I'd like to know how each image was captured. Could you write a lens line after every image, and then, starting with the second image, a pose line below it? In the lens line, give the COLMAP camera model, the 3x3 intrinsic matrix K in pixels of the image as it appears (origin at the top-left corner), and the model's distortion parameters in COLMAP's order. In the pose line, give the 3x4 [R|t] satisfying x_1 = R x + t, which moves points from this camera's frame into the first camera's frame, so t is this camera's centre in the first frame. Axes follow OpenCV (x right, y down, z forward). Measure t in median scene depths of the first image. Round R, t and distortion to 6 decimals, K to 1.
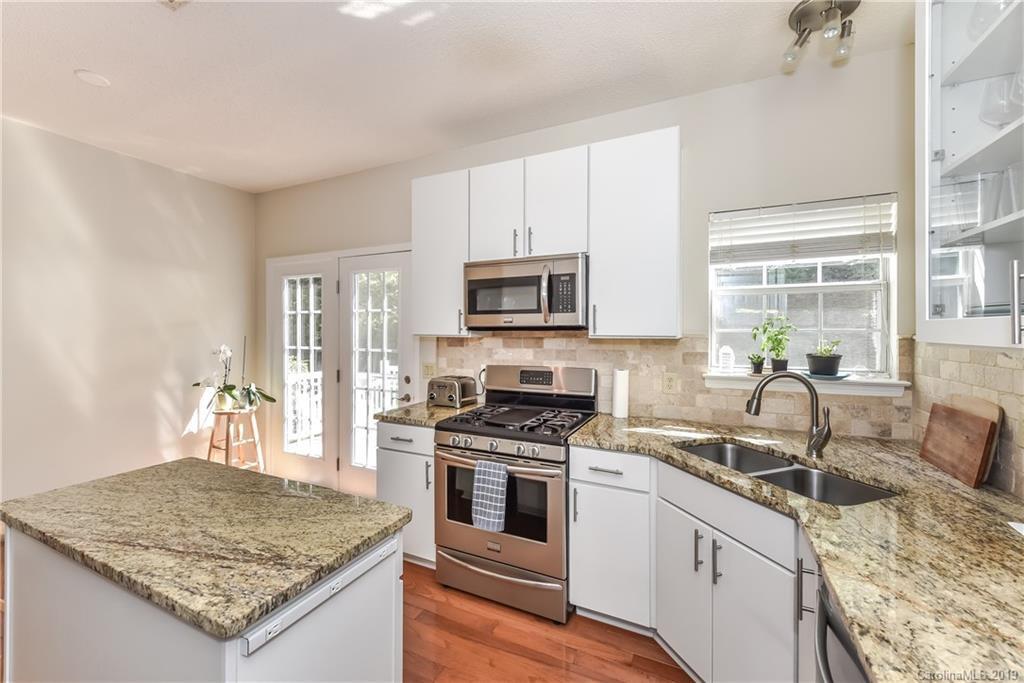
lens RADIAL K [[405.7, 0, 515.3], [0, 405.7, 331.9], [0, 0, 1]] dist [0.009321, -0.001464]
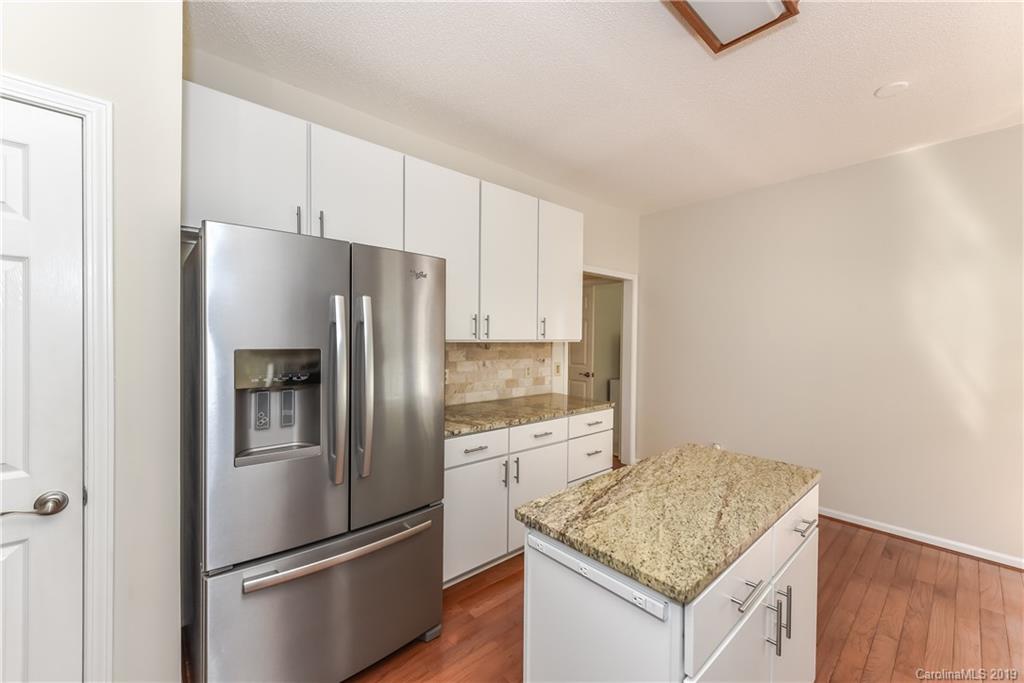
lens RADIAL K [[405.7, 0, 508.0], [0, 405.7, 340.8], [0, 0, 1]] dist [0.009321, -0.001464]
pose [[-0.397480, 0.002441, -0.917608, 0.250892], [-0.012346, 0.999892, 0.008008, 0.005608], [0.917528, 0.014511, -0.397407, 0.496272]]
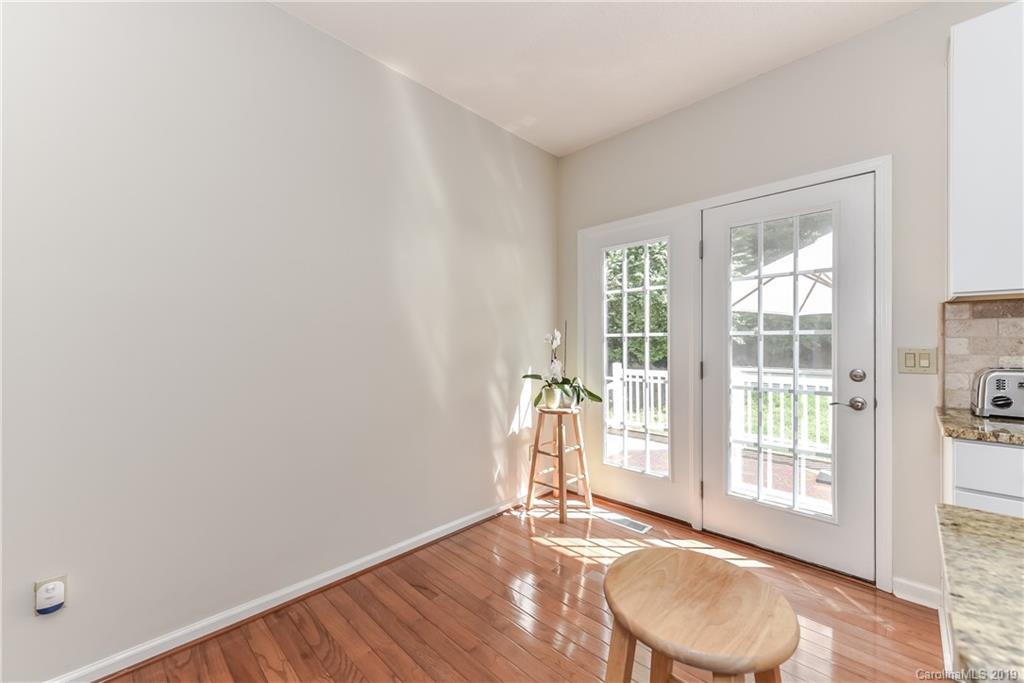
lens RADIAL K [[405.7, 0, 507.2], [0, 405.7, 340.3], [0, 0, 1]] dist [0.009321, -0.001464]
pose [[0.943176, -0.007120, -0.332217, -0.777217], [0.005503, 0.999968, -0.005808, 0.084180], [0.332247, 0.003650, 0.943185, 0.276163]]
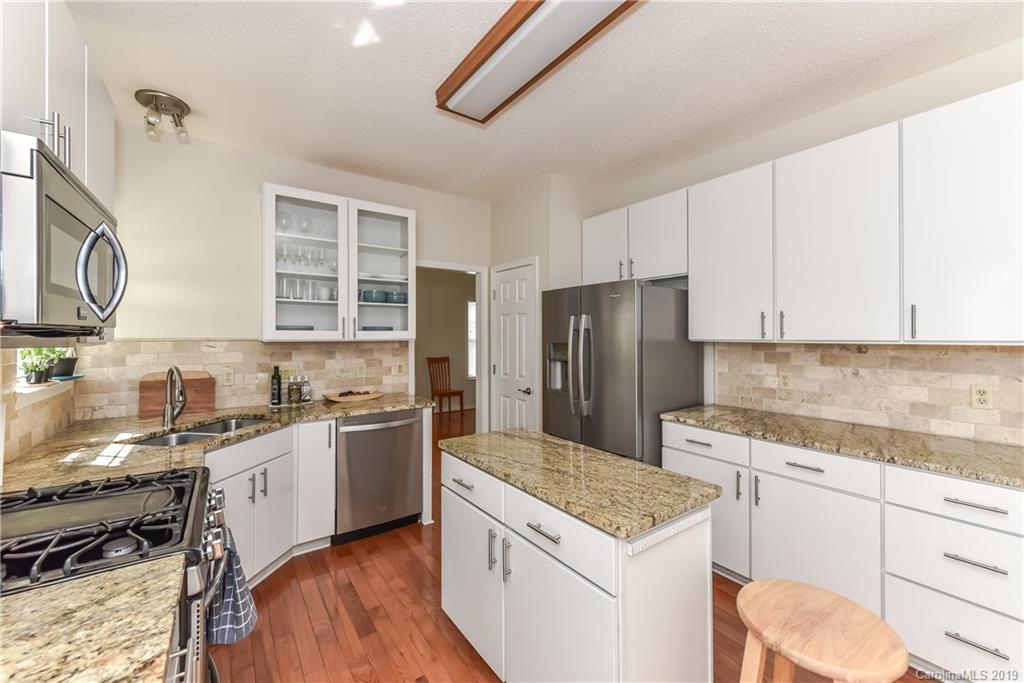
lens RADIAL K [[405.7, 0, 508.0], [0, 405.7, 335.0], [0, 0, 1]] dist [0.009321, -0.001464]
pose [[-0.867760, -0.000040, 0.496984, -0.670384], [0.001875, 0.999993, 0.003355, -0.003250], [-0.496981, 0.003843, -0.867753, 1.158425]]
